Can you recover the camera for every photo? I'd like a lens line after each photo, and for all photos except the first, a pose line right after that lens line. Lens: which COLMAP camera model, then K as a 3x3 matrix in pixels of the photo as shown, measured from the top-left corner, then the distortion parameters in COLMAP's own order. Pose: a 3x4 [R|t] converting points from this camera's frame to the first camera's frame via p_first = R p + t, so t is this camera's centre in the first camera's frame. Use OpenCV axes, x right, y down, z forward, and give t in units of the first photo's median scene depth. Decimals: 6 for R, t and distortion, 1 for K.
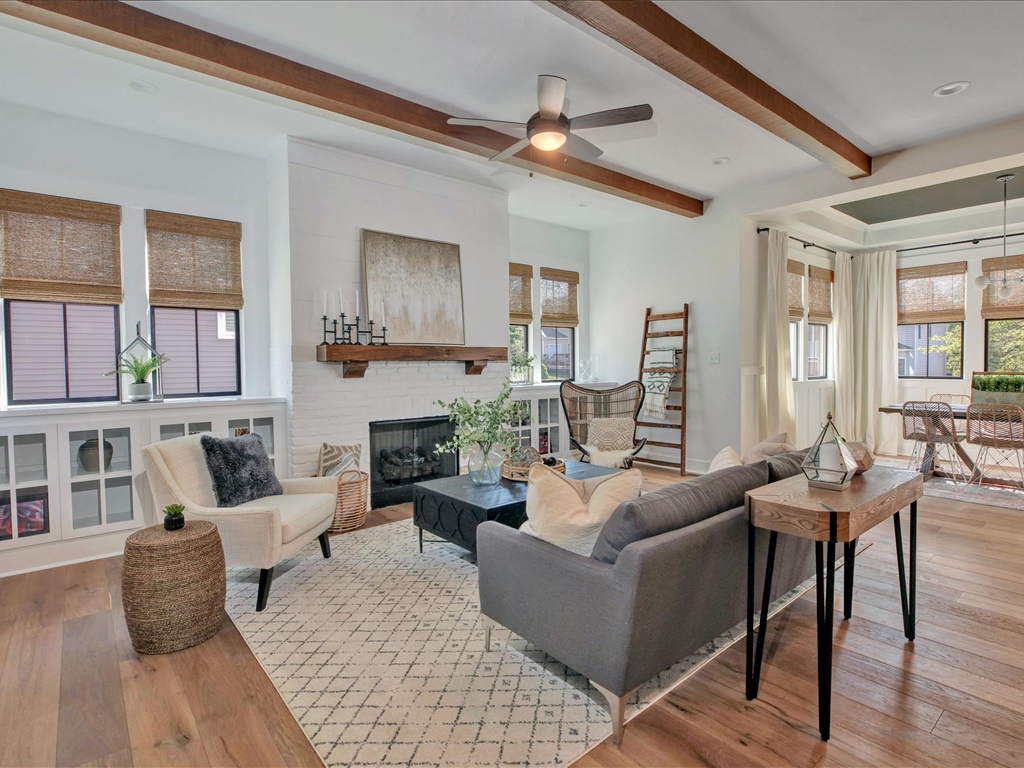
lens RADIAL K [[538.1, 0, 506.4], [0, 538.1, 386.5], [0, 0, 1]] dist [-0.012851, 0.009794]
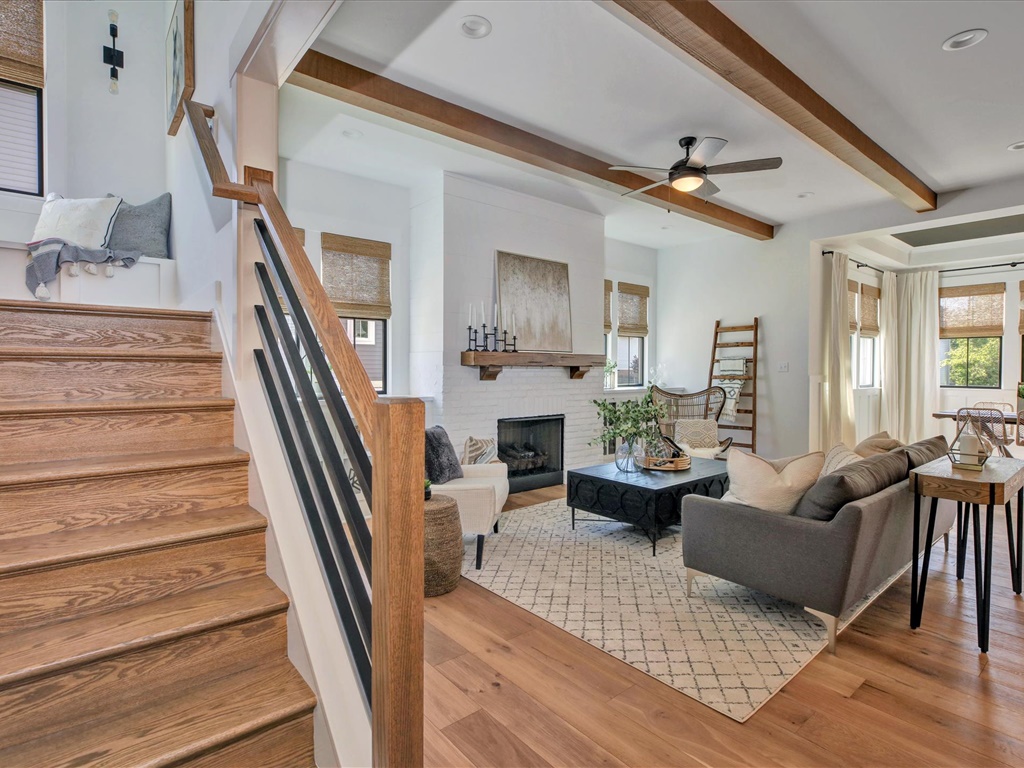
lens RADIAL K [[538.1, 0, 505.3], [0, 538.1, 383.5], [0, 0, 1]] dist [-0.012851, 0.009794]
pose [[0.999905, 0.013498, 0.002831, -0.251082], [-0.013456, 0.999809, -0.014169, 0.006374], [-0.003021, 0.014129, 0.999896, -0.143919]]
